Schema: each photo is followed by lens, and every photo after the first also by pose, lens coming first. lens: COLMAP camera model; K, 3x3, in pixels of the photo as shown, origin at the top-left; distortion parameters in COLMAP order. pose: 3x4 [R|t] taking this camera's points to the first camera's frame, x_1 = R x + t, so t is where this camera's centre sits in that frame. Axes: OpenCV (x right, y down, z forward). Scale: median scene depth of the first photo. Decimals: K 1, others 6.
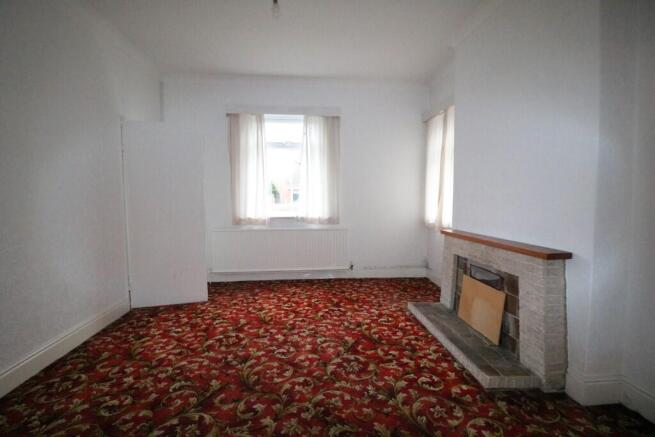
lens RADIAL K [[306.8, 0, 331.8], [0, 306.8, 216.1], [0, 0, 1]] dist [-0.003818, -0.001163]
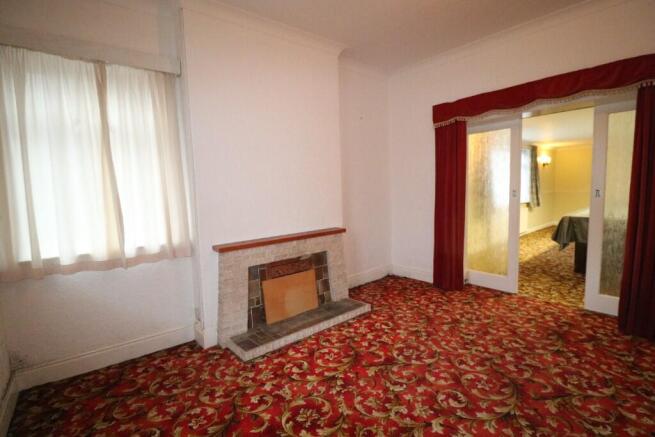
lens RADIAL K [[306.8, 0, 333.4], [0, 306.8, 215.7], [0, 0, 1]] dist [-0.003818, -0.001163]
pose [[-0.558746, -0.065941, 0.826713, -0.640512], [0.078109, 0.988219, 0.131614, -0.168223], [-0.825653, 0.138113, -0.547013, 1.710560]]
